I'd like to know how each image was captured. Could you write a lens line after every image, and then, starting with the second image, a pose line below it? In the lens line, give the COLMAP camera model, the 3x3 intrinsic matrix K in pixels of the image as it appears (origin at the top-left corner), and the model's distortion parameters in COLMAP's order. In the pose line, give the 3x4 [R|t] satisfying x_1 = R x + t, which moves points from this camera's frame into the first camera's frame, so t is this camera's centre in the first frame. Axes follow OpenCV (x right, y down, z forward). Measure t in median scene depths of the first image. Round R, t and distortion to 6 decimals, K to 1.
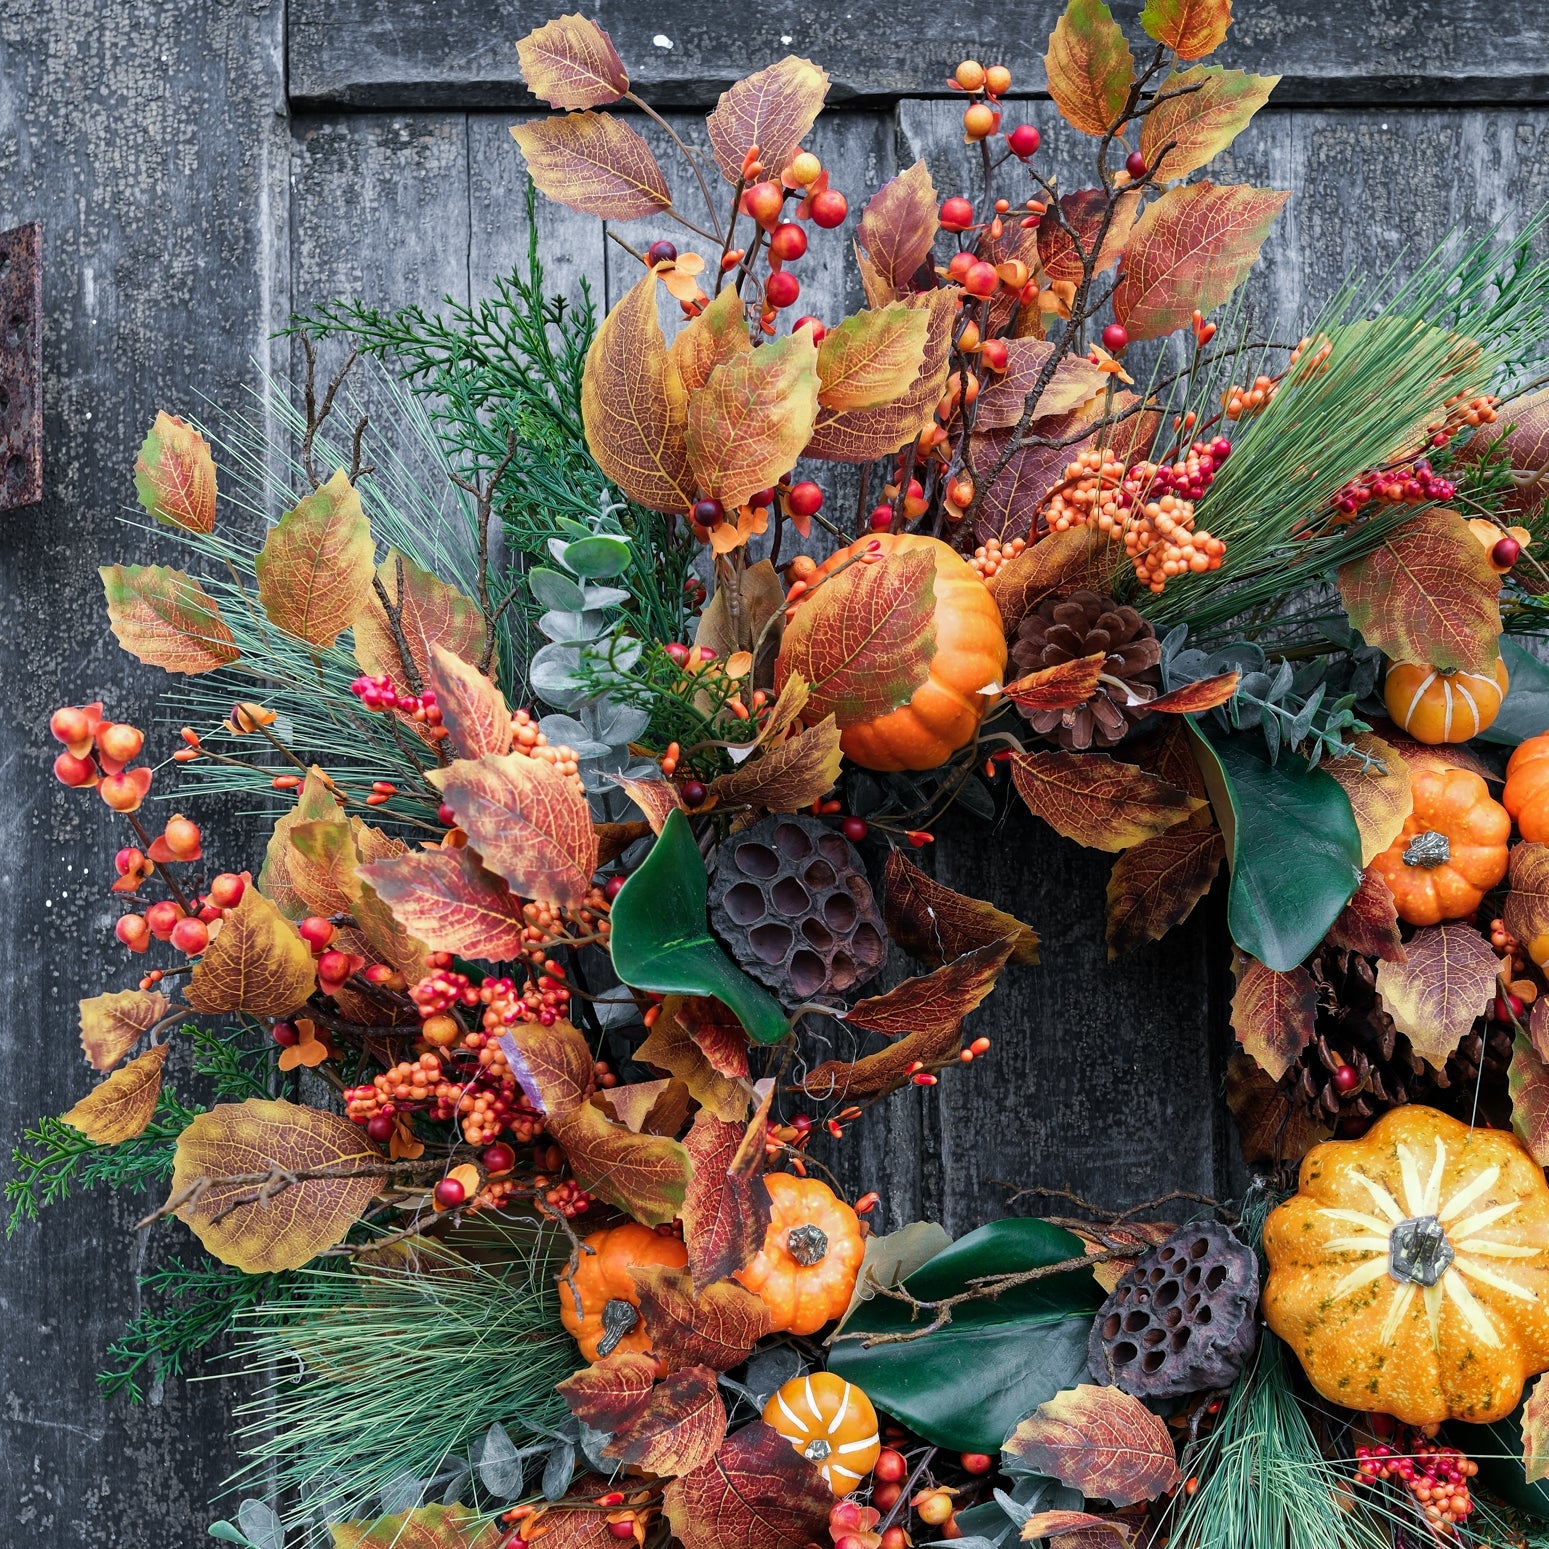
lens RADIAL K [[2411.4, 0, 770.4], [0, 2411.4, 996.0], [0, 0, 1]] dist [0.004246, -0.010787]
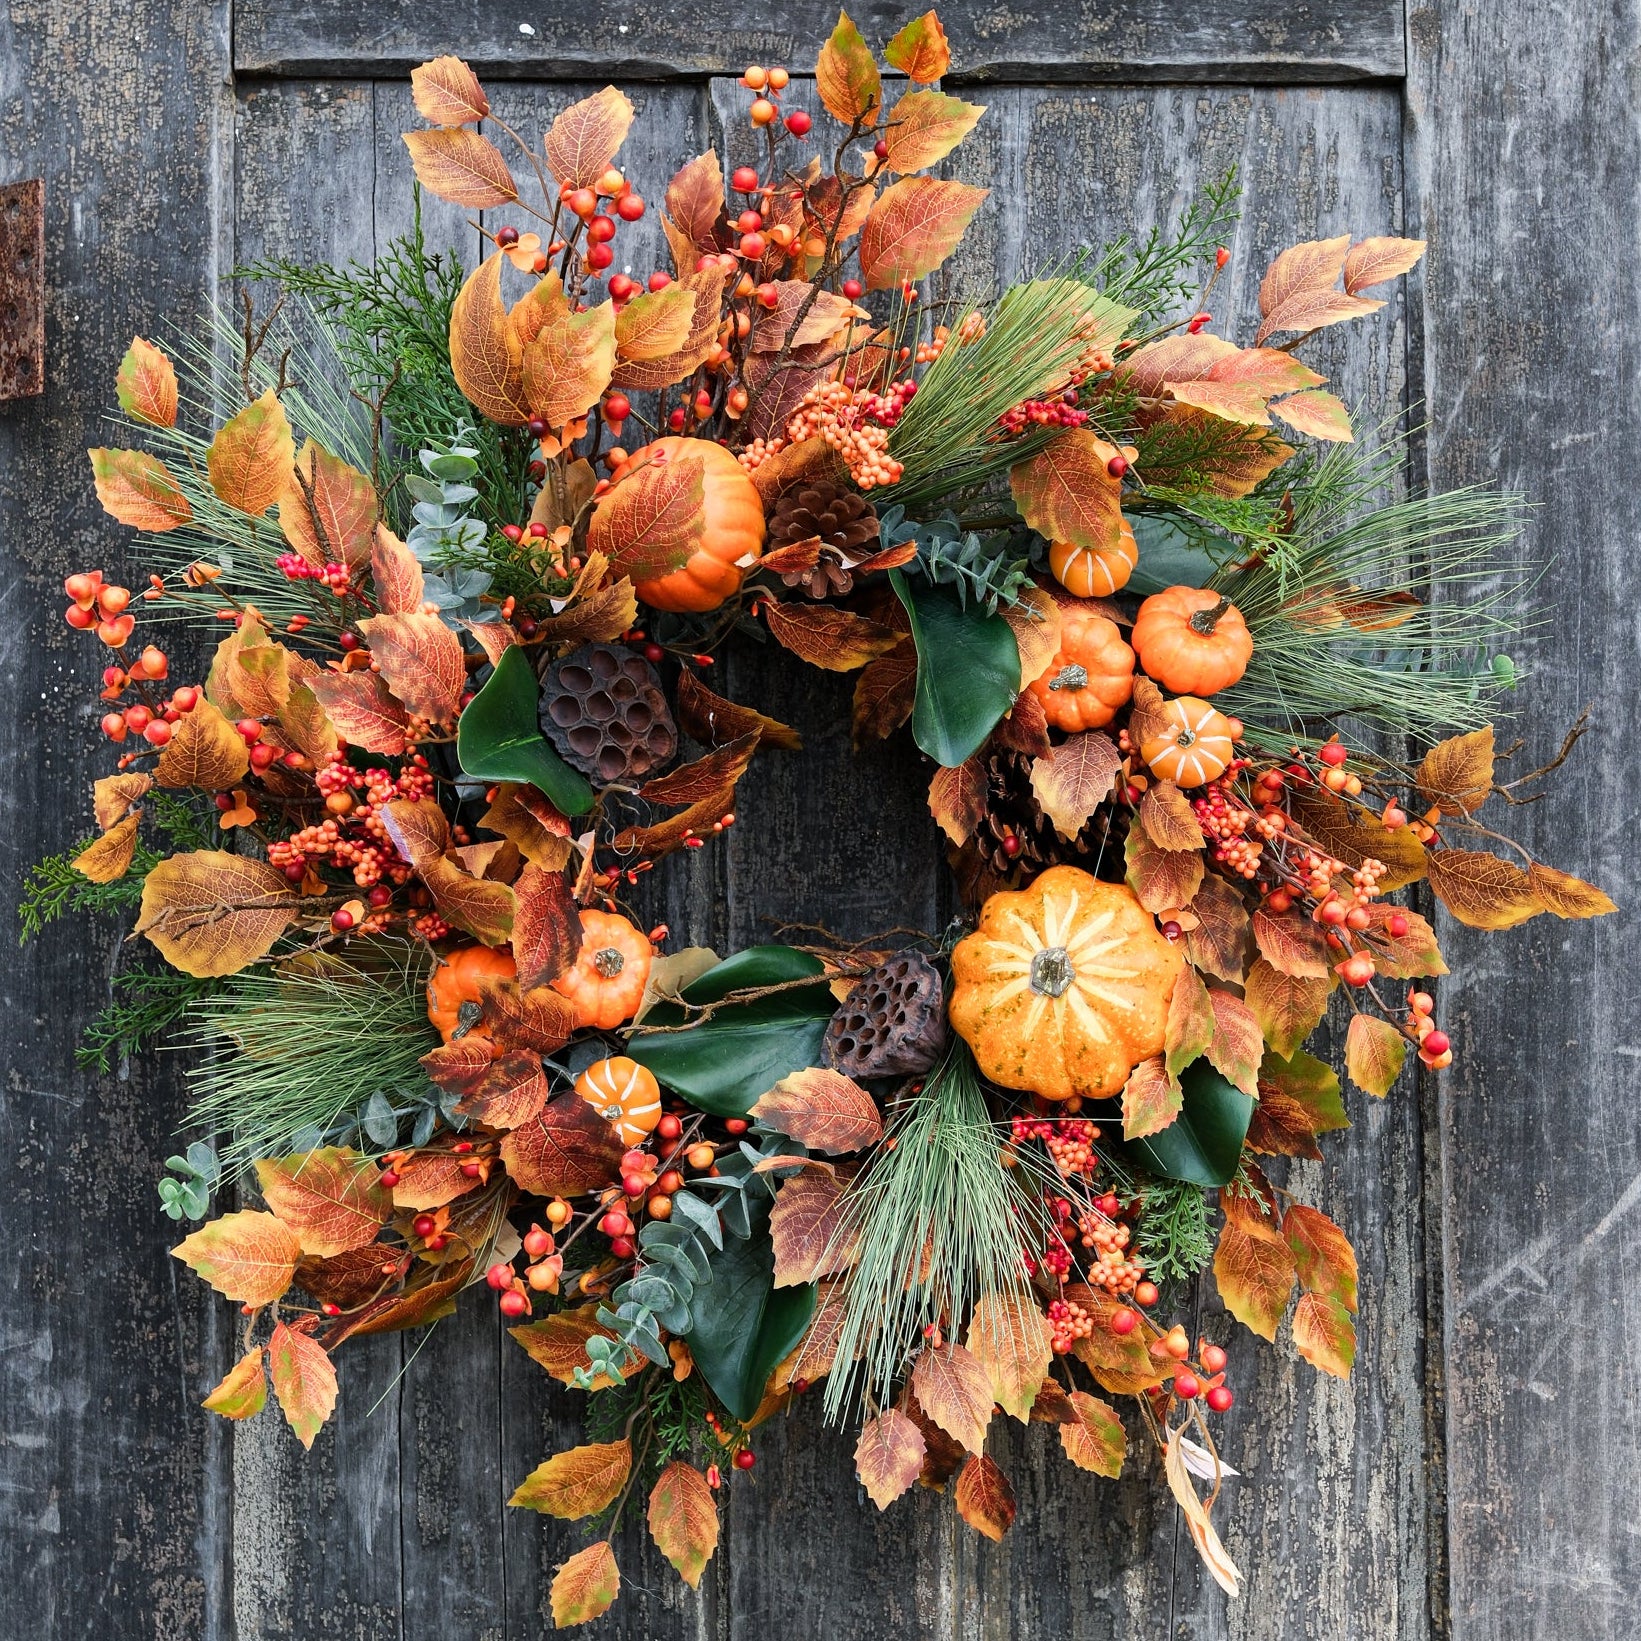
lens RADIAL K [[2777.0, 0, 817.4], [0, 2777.0, 775.5], [0, 0, 1]] dist [-0.015085, 0.072001]
pose [[0.999776, 0.013885, 0.015955, 0.104798], [-0.014240, 0.999650, 0.022304, -0.038314], [-0.015639, -0.022526, 0.999624, -0.555762]]
